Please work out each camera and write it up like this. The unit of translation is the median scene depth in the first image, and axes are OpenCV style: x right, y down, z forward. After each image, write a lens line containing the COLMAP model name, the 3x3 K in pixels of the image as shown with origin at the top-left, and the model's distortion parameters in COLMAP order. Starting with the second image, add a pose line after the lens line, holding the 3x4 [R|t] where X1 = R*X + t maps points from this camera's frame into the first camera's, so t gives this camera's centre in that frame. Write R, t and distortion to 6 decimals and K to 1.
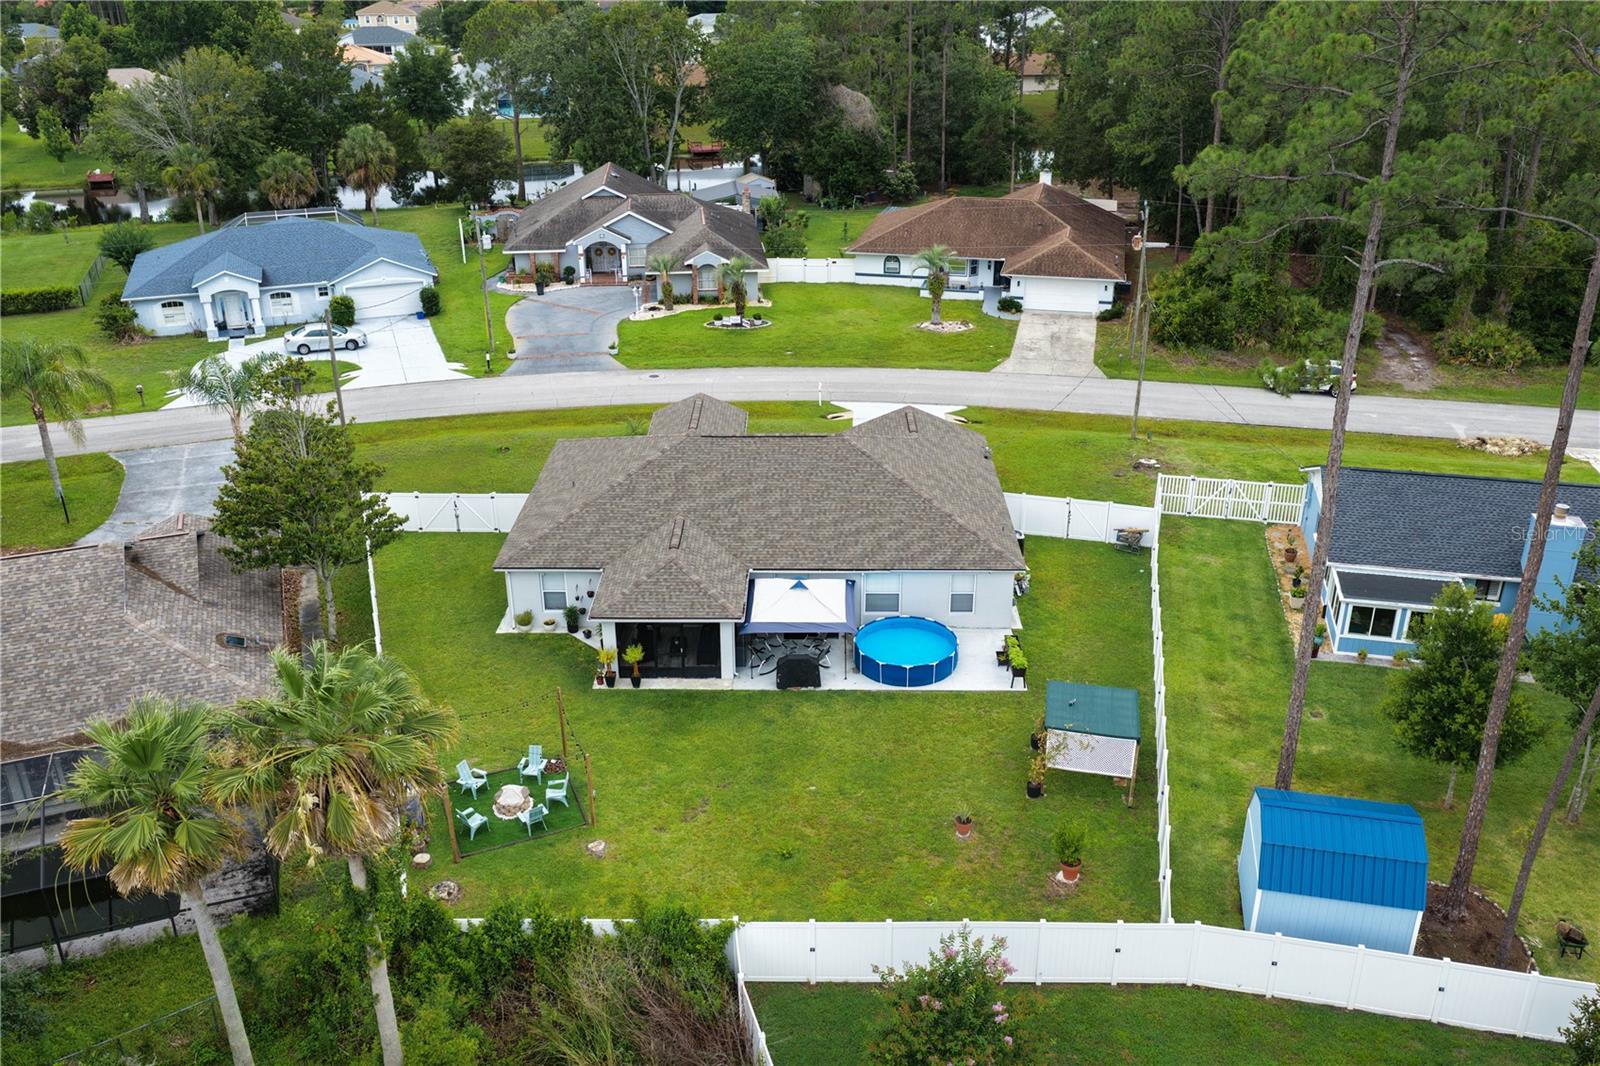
lens RADIAL K [[1309.6, 0, 804.2], [0, 1309.6, 575.8], [0, 0, 1]] dist [-0.006368, 0.001963]
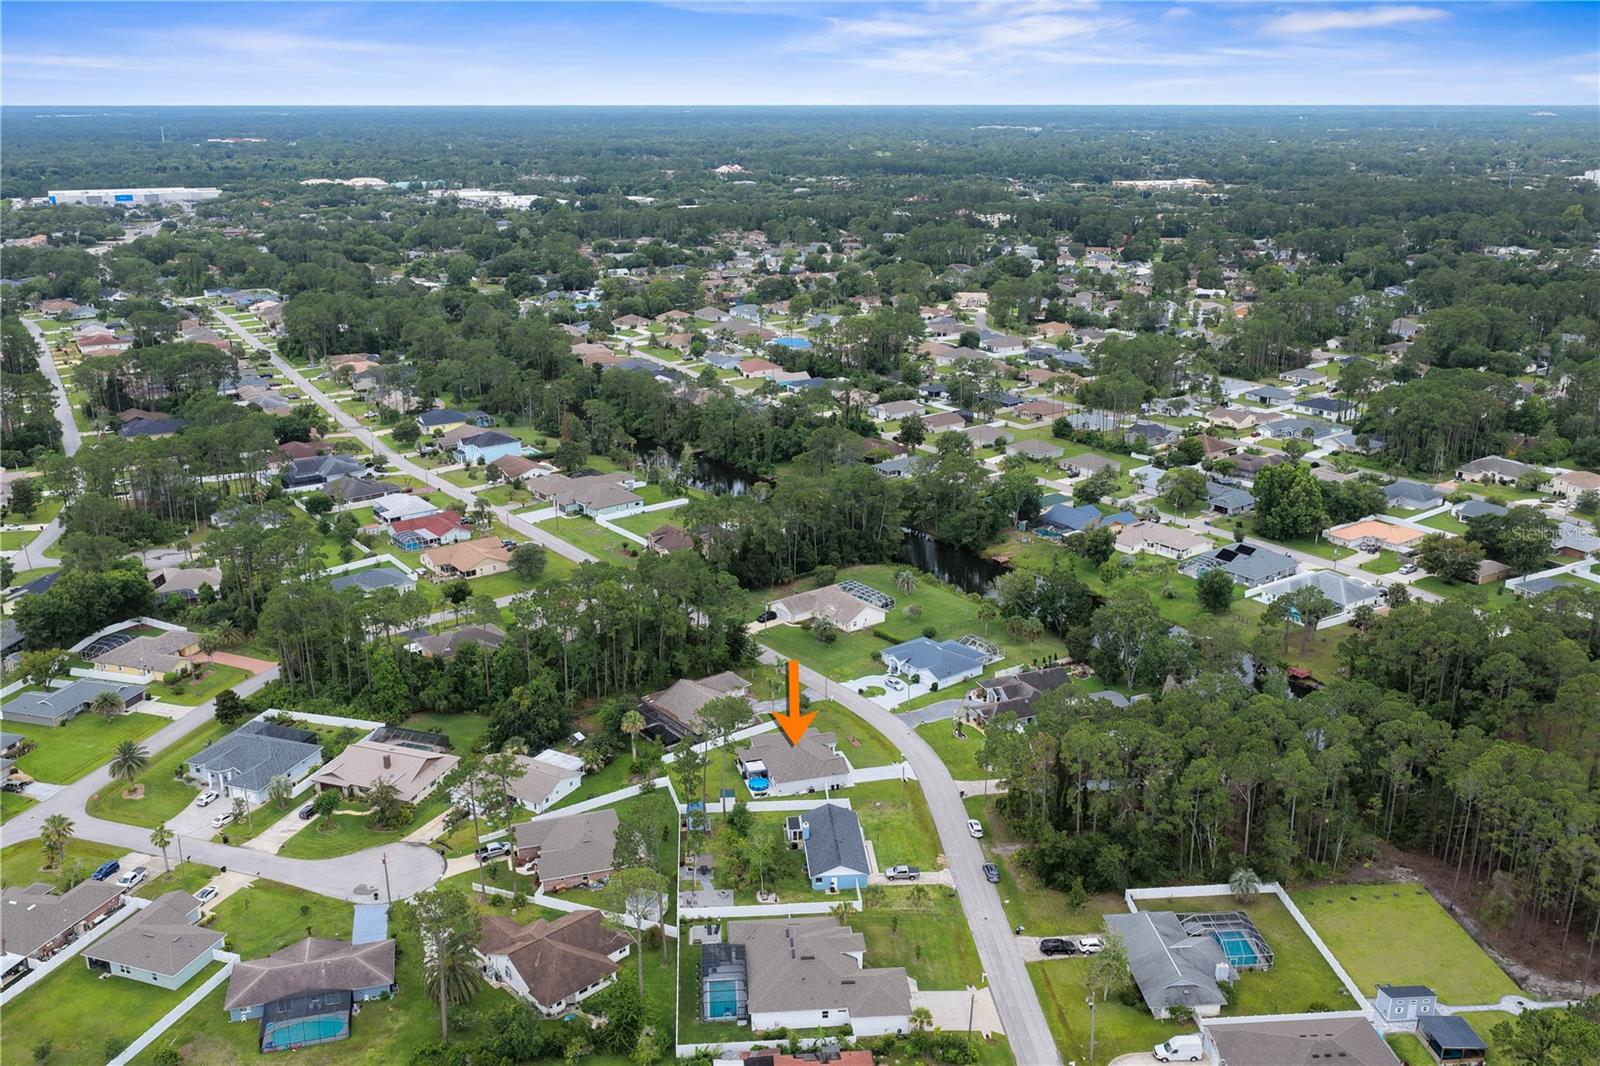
lens RADIAL K [[1354.3, 0, 768.7], [0, 1354.3, 530.0], [0, 0, 1]] dist [0.040125, 0.002380]
pose [[0.261792, 0.295566, -0.918752, 3.339869], [-0.431123, 0.887509, 0.162669, -1.216689], [0.863480, 0.353509, 0.359768, -0.858802]]
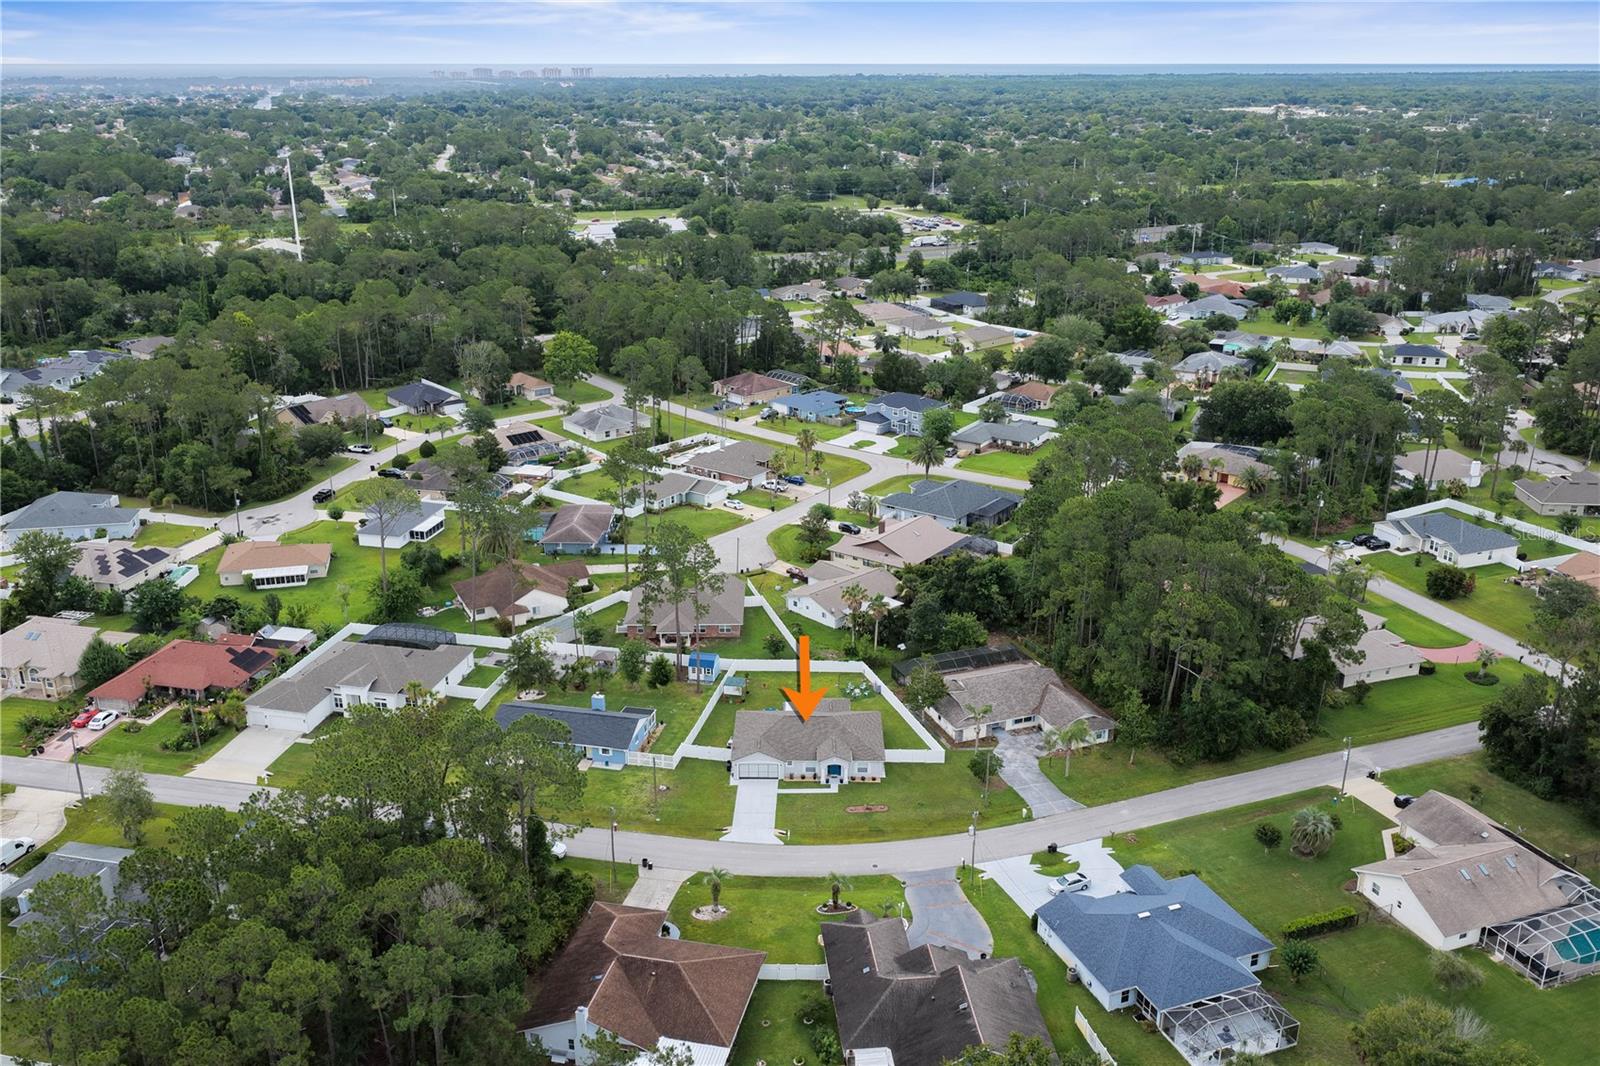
lens RADIAL K [[1325.7, 0, 800.0], [0, 1325.7, 533.0], [0, 0, 1]] dist [0.000053, 0.001734]
pose [[-0.999979, 0.006401, -0.001242, -0.006318], [0.003483, 0.685429, 0.728131, -2.241838], [0.005512, 0.728112, -0.685437, 2.347953]]
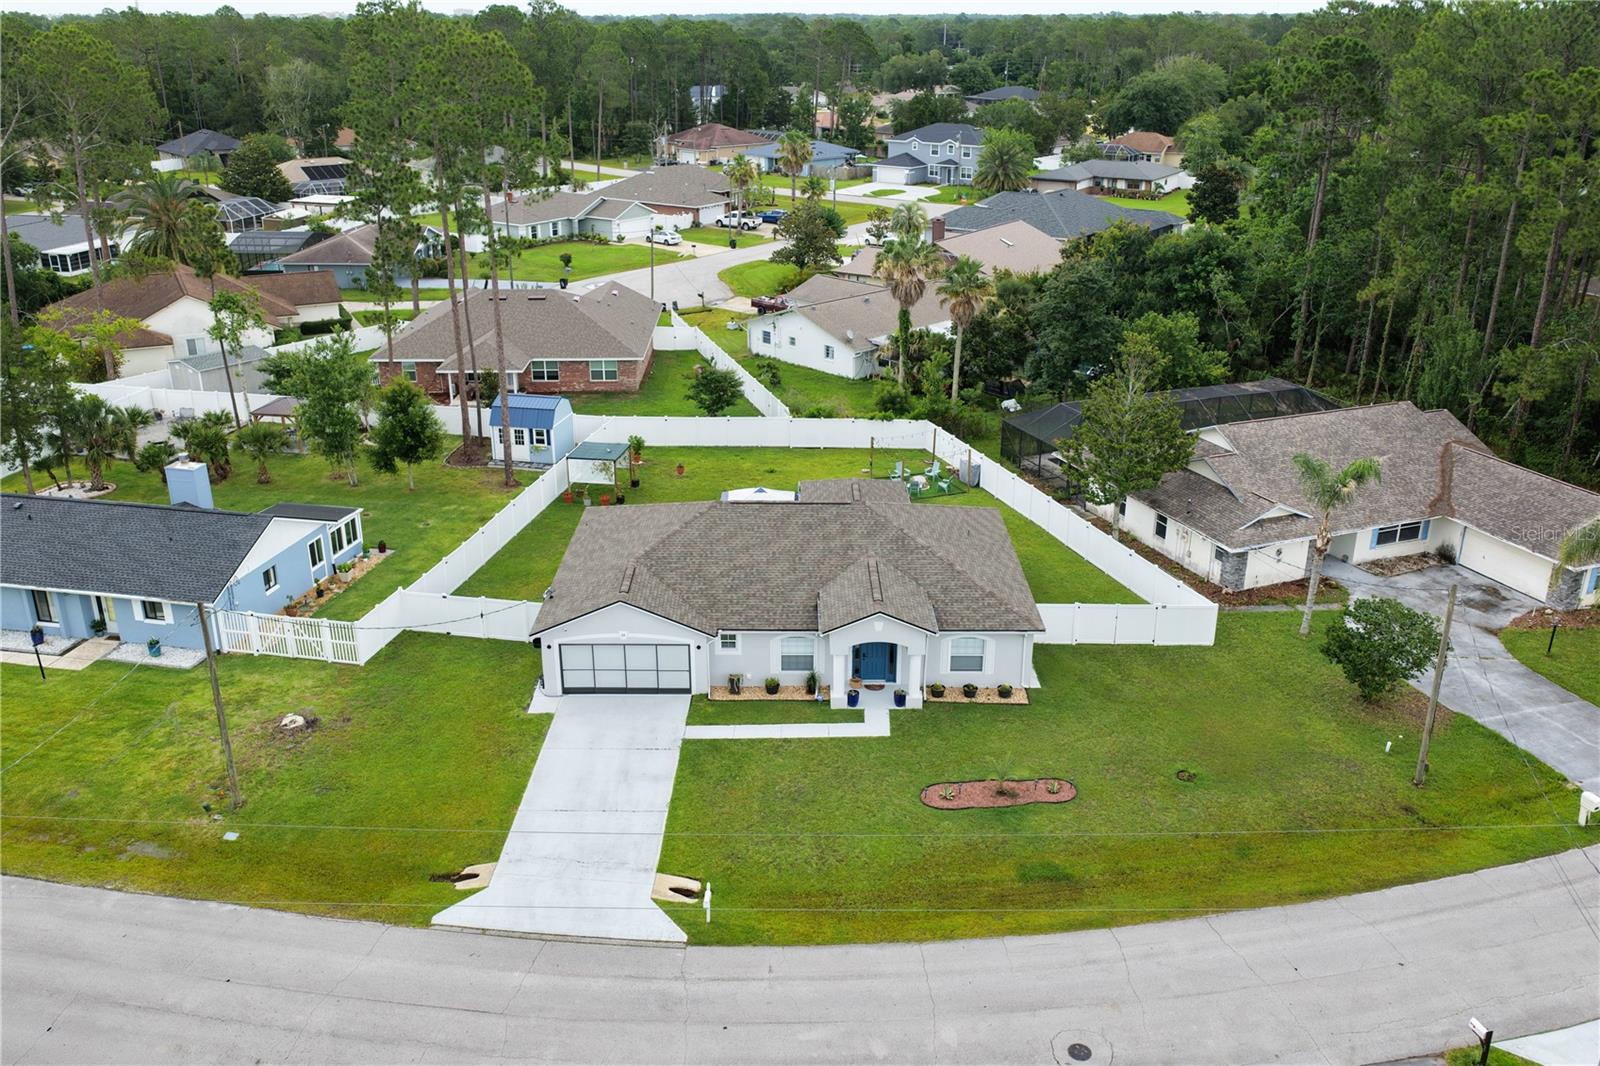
lens RADIAL K [[1316.4, 0, 800.0], [0, 1316.4, 533.0], [0, 0, 1]] dist [0.001228, 0.019271]
pose [[-0.999944, 0.008224, -0.006668, -0.024365], [0.000468, 0.663472, 0.748201, -0.682605], [0.010577, 0.748156, -0.663438, 1.375506]]
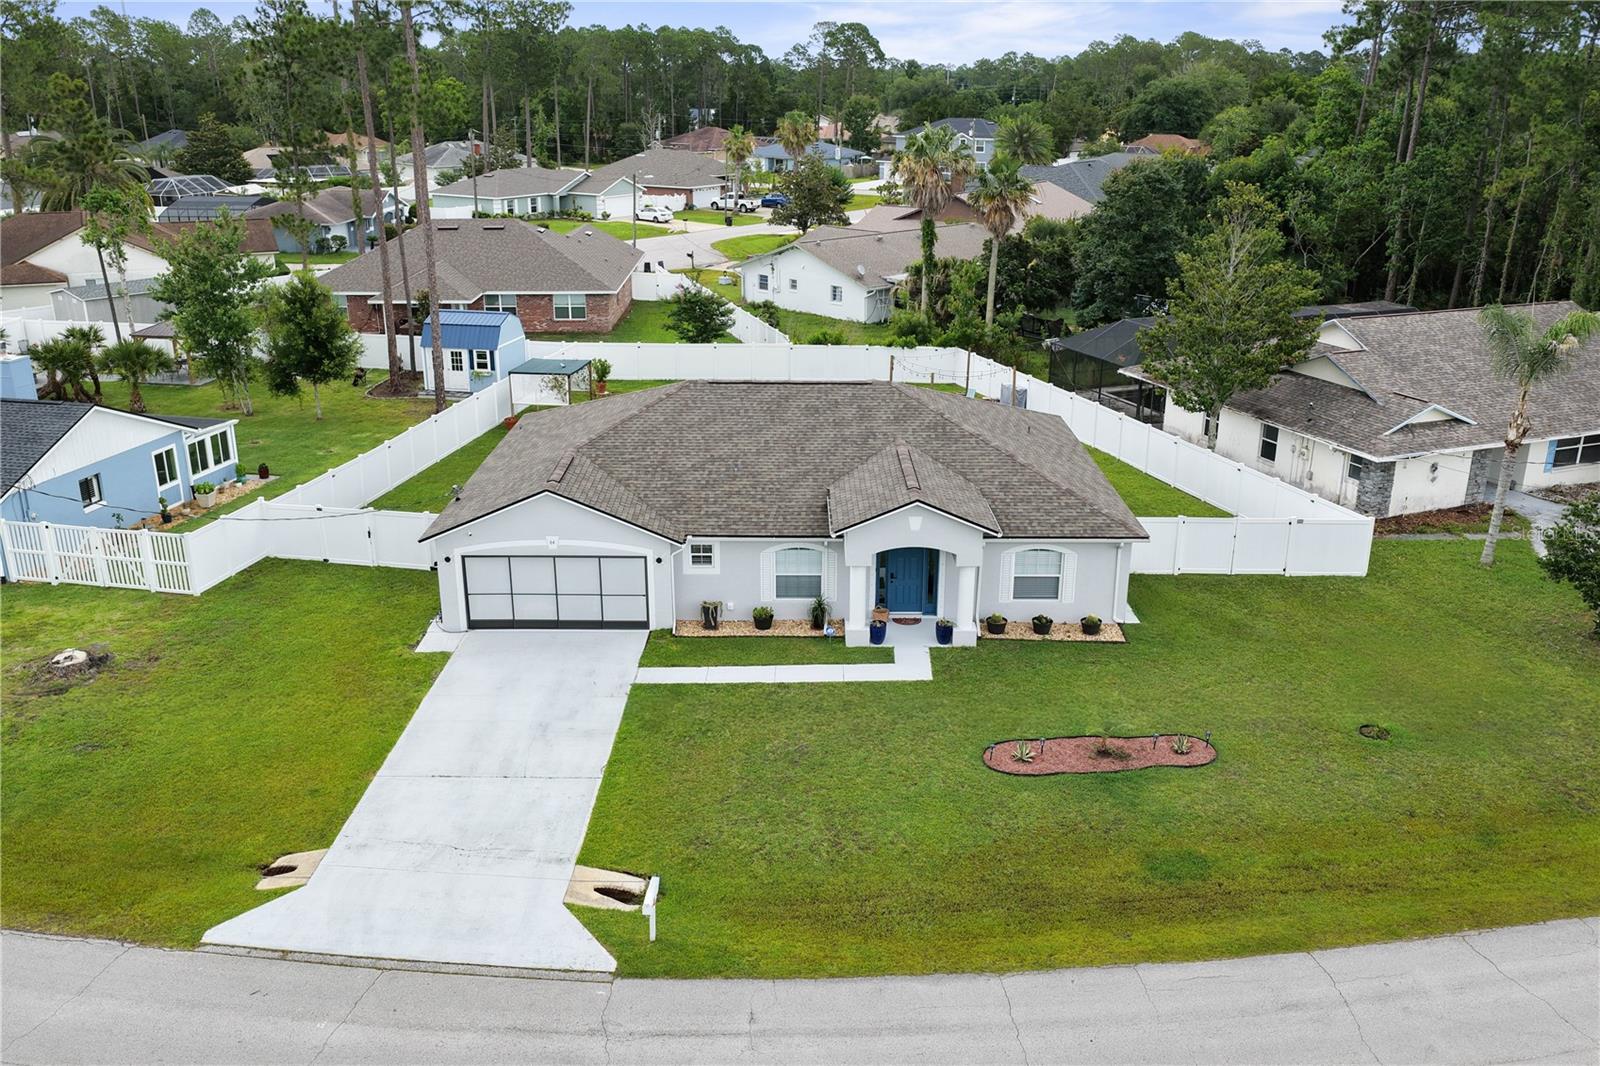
lens RADIAL K [[1316.4, 0, 800.0], [0, 1316.4, 533.0], [0, 0, 1]] dist [0.001228, 0.019271]
pose [[-0.999964, 0.006193, -0.005874, -0.024867], [0.000068, 0.693995, 0.719980, -0.462391], [0.008536, 0.719953, -0.693970, 1.284498]]
